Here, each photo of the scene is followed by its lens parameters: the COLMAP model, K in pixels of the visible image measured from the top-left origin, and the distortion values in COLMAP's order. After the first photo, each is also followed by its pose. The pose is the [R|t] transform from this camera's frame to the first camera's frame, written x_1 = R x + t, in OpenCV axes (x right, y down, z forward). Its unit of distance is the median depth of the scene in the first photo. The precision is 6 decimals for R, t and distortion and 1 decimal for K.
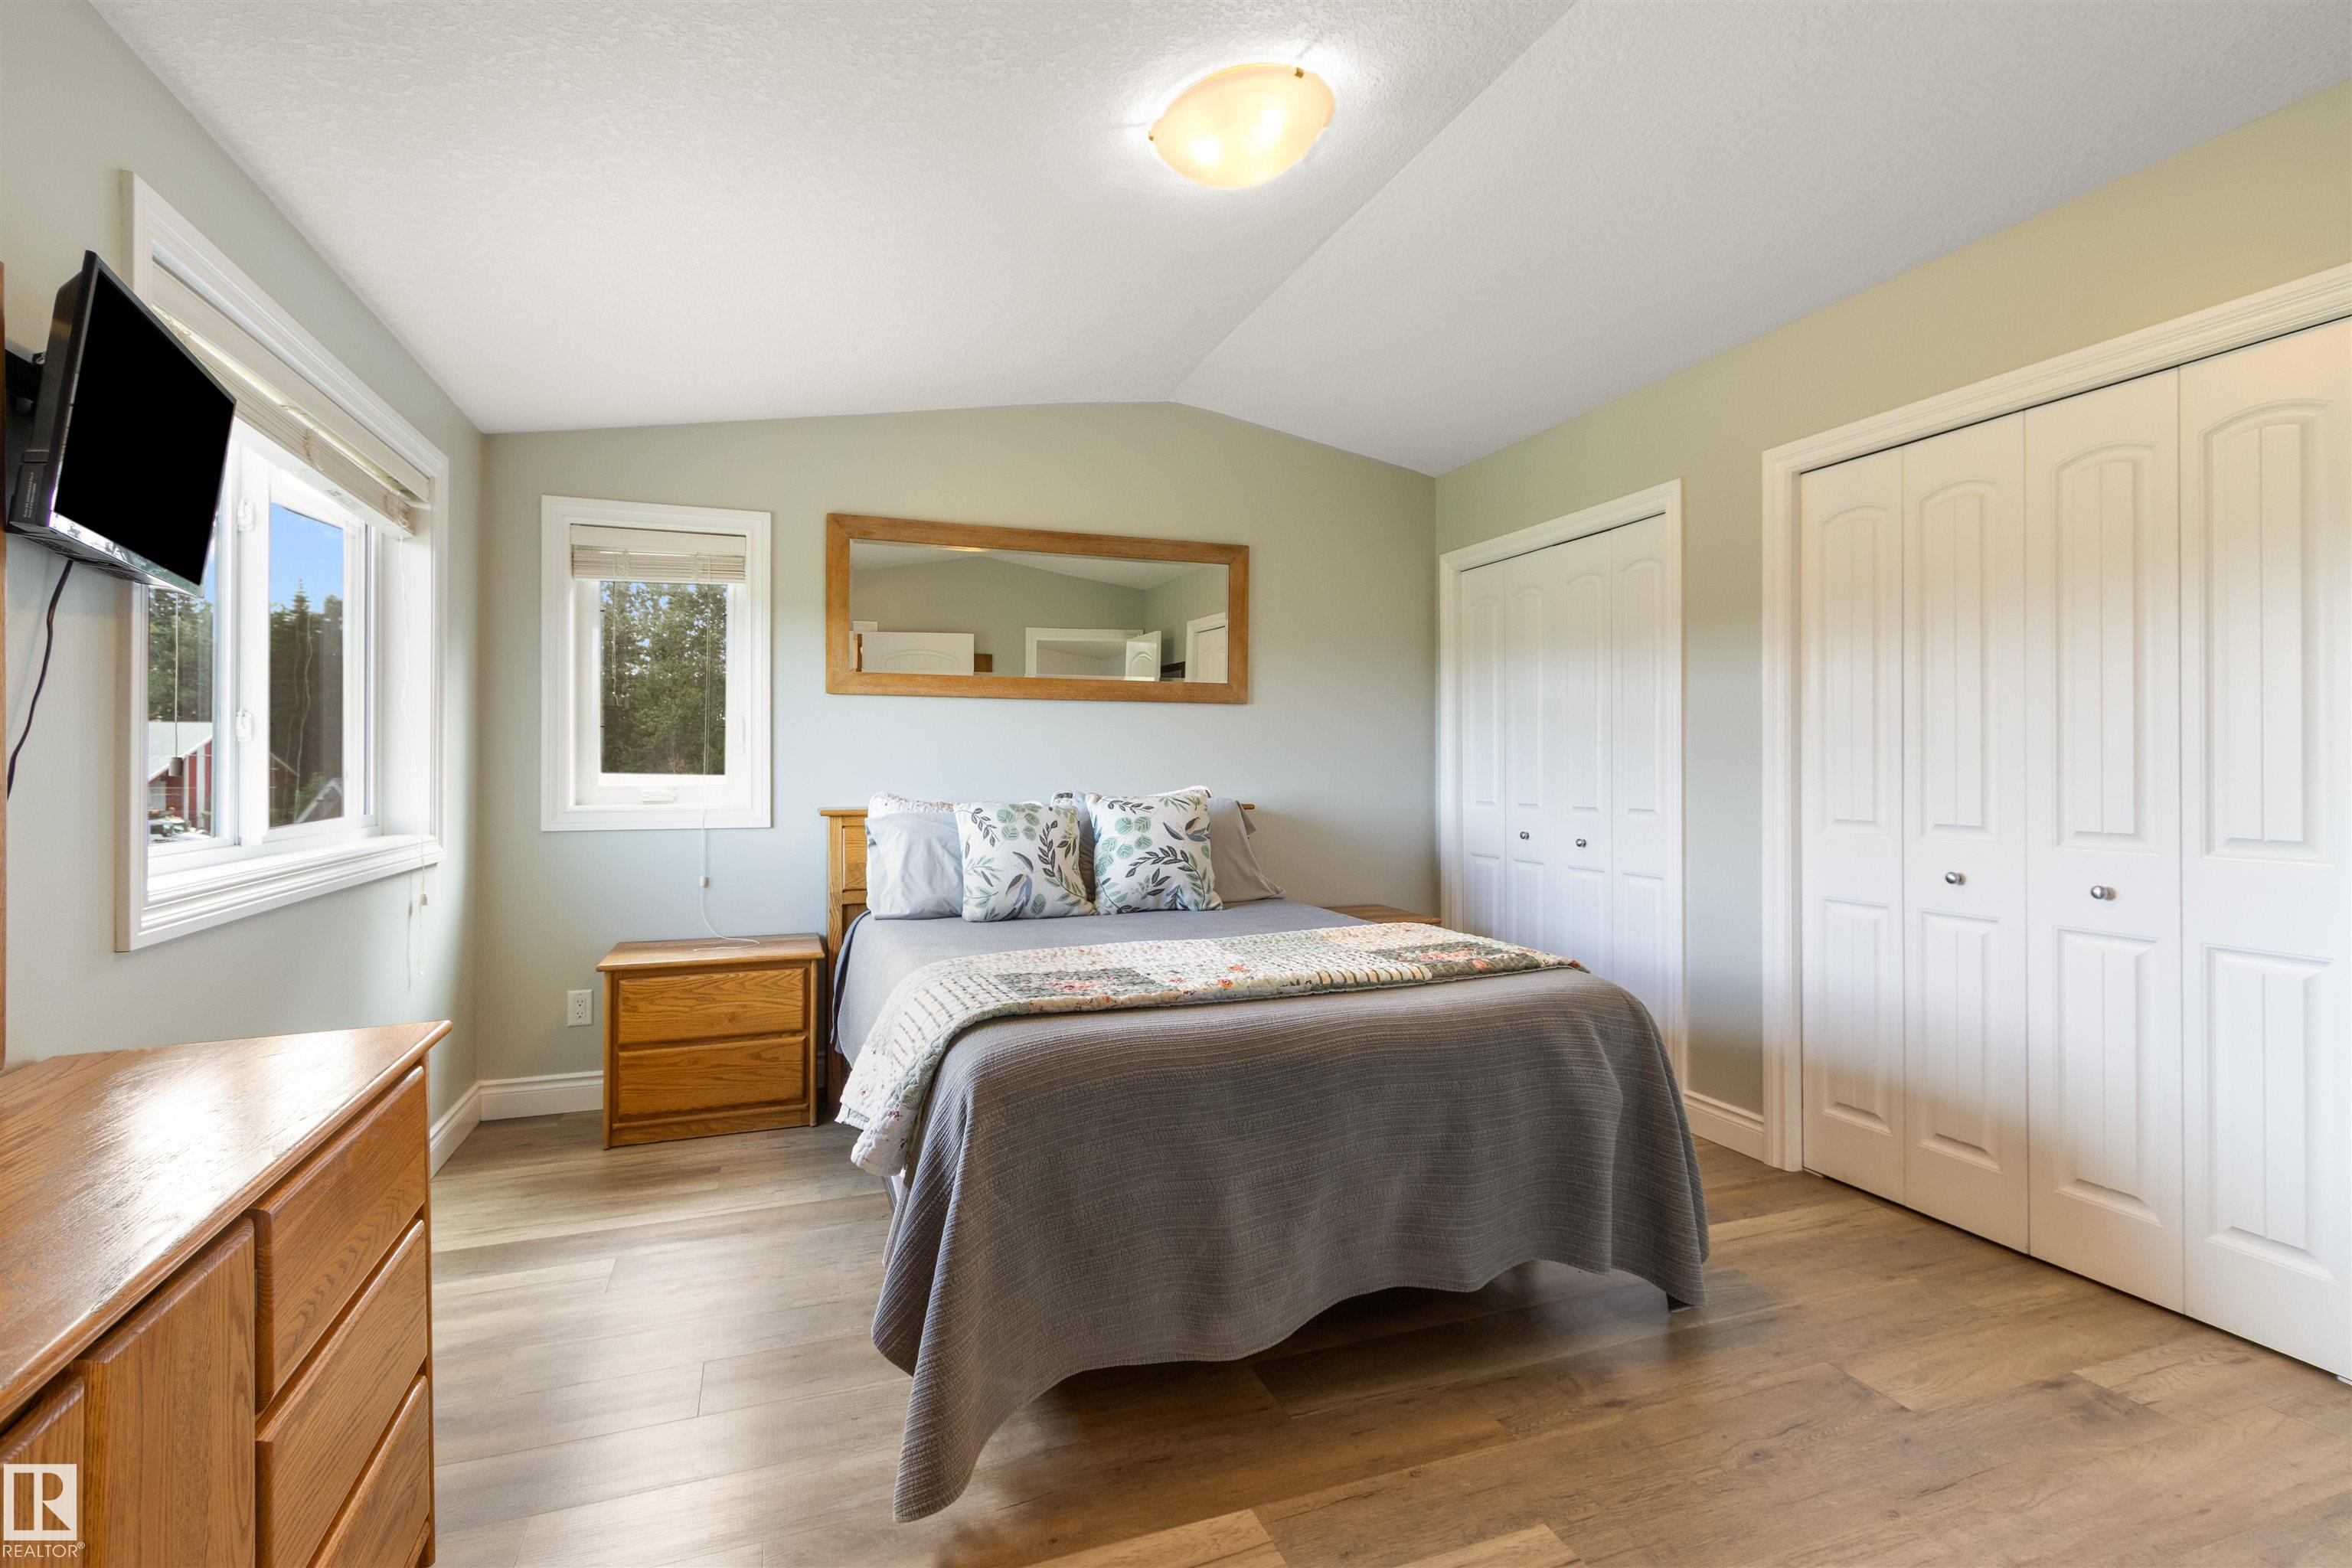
lens RADIAL K [[1079.1, 0, 1163.0], [0, 1079.1, 769.7], [0, 0, 1]] dist [0.002775, -0.001697]
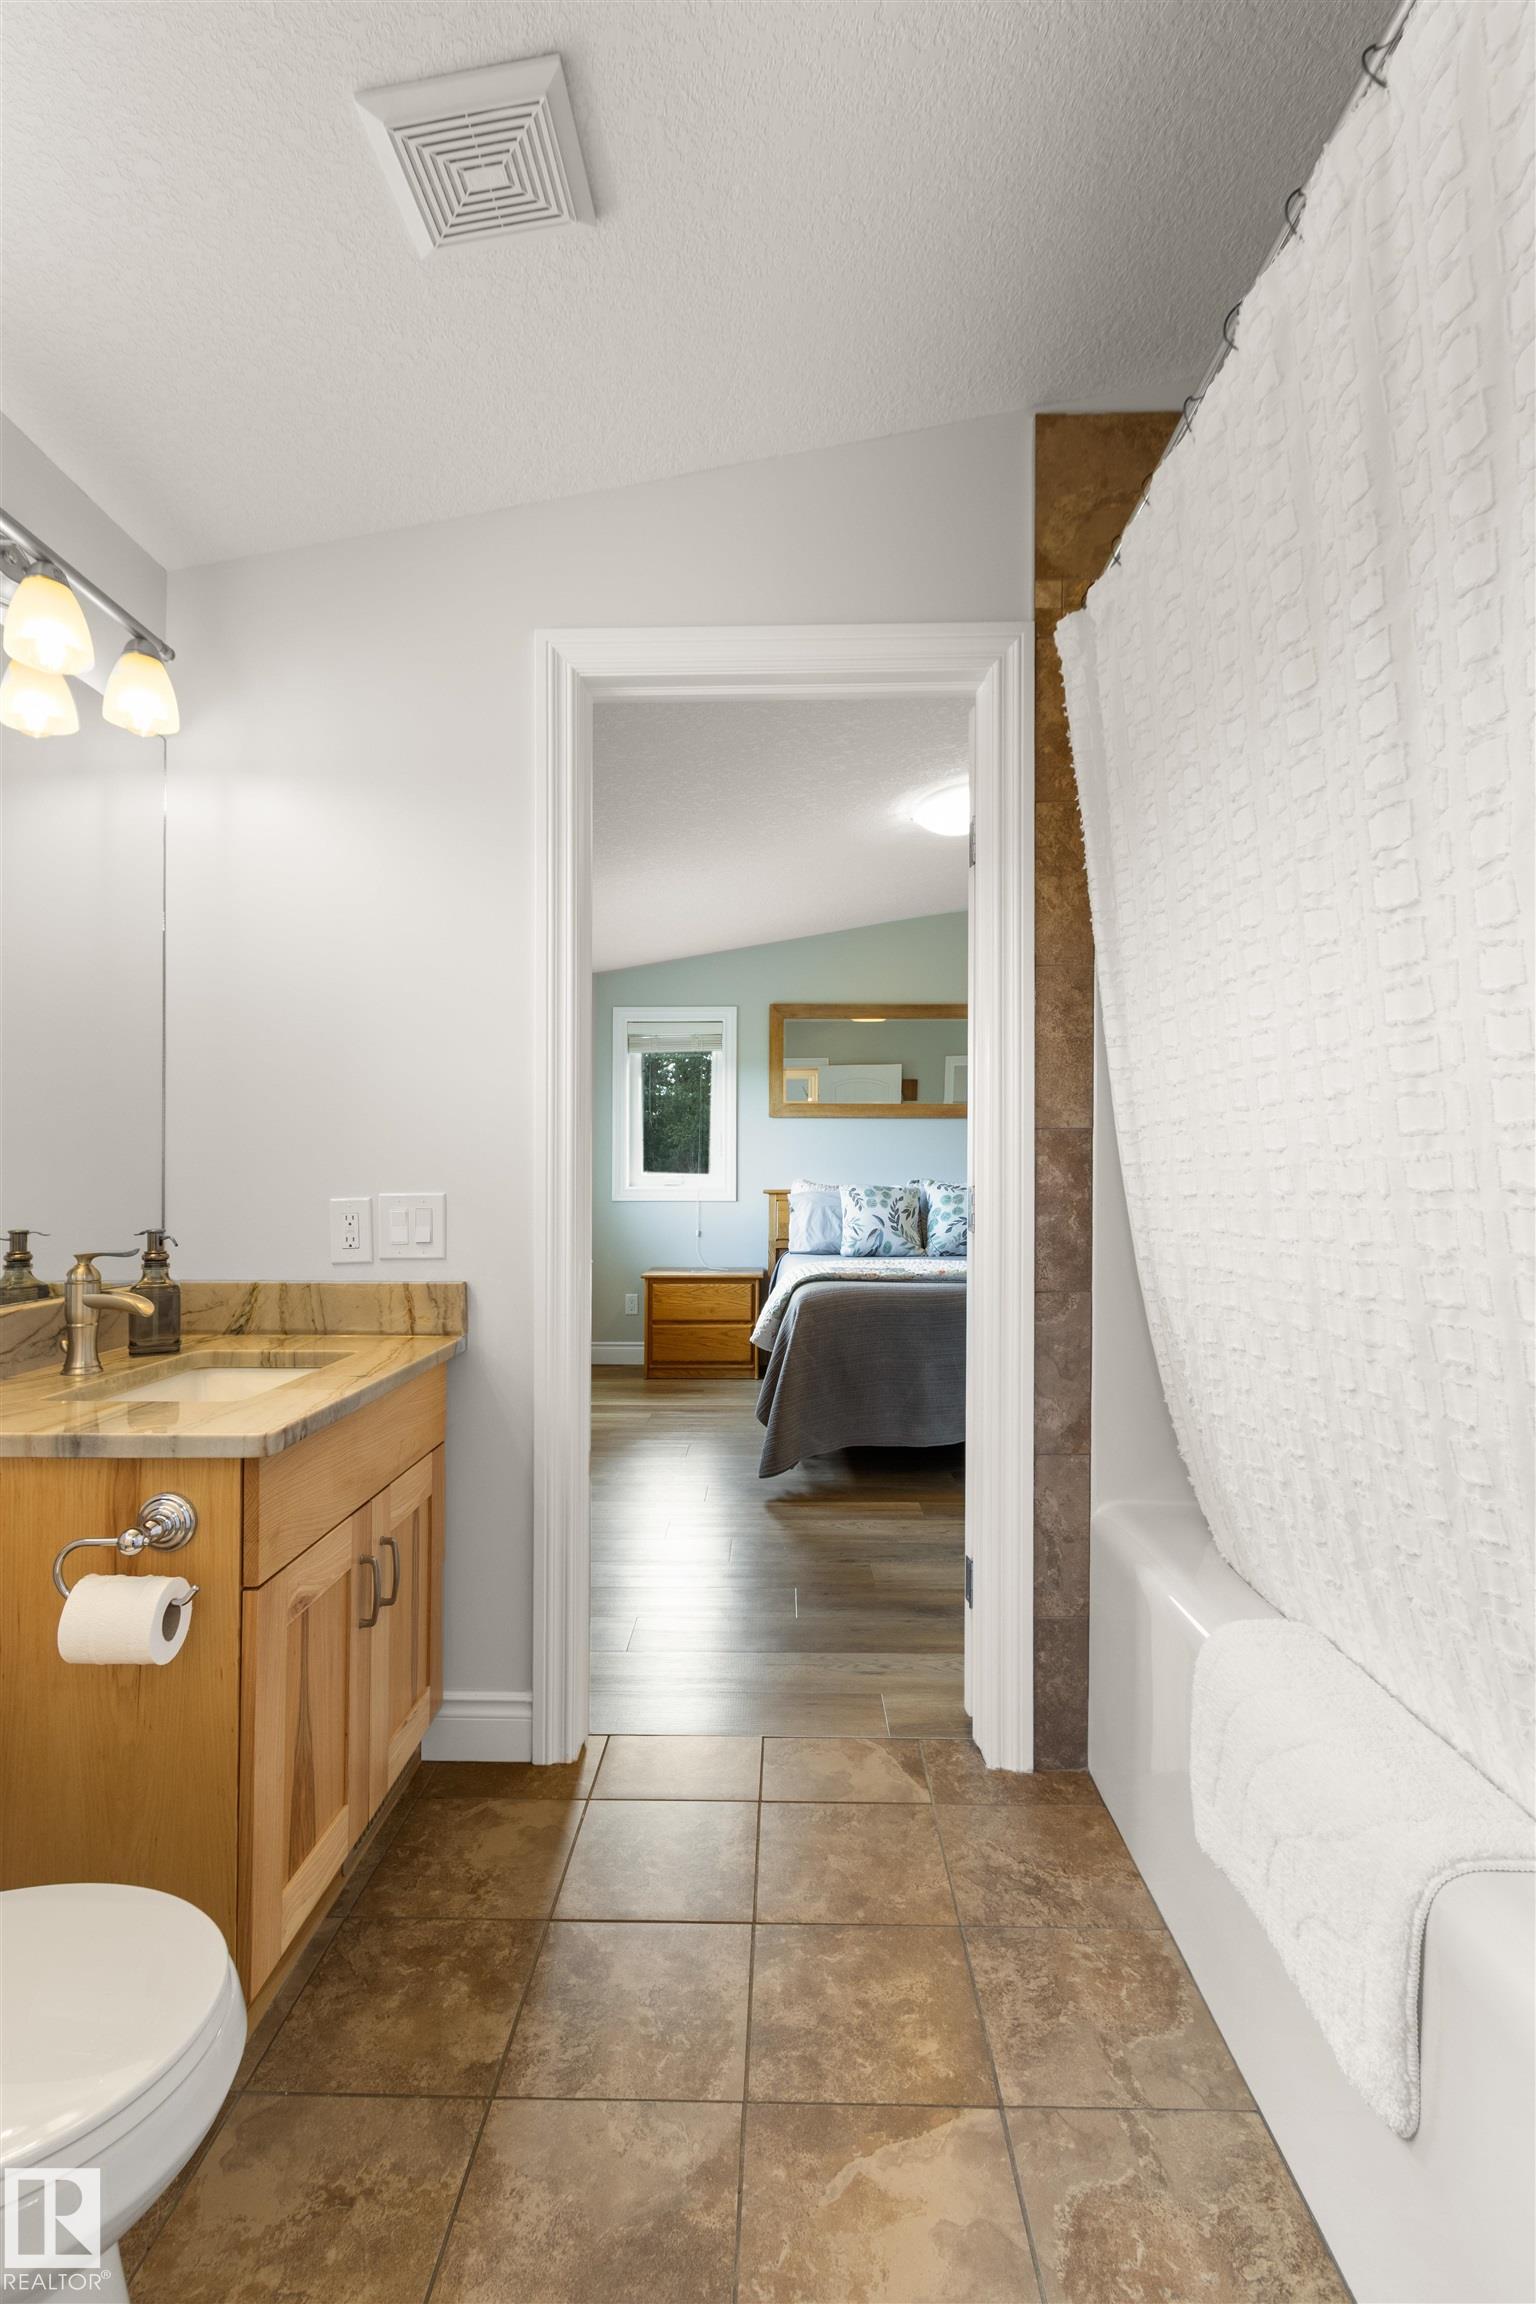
lens RADIAL K [[1057.1, 0, 767.6], [0, 1057.1, 1159.6], [0, 0, 1]] dist [0.002775, -0.001697]
pose [[0.937062, -0.005666, -0.349117, 0.256812], [-0.000199, 0.999859, -0.016762, 0.019647], [0.349163, 0.015776, 0.936929, -0.514413]]
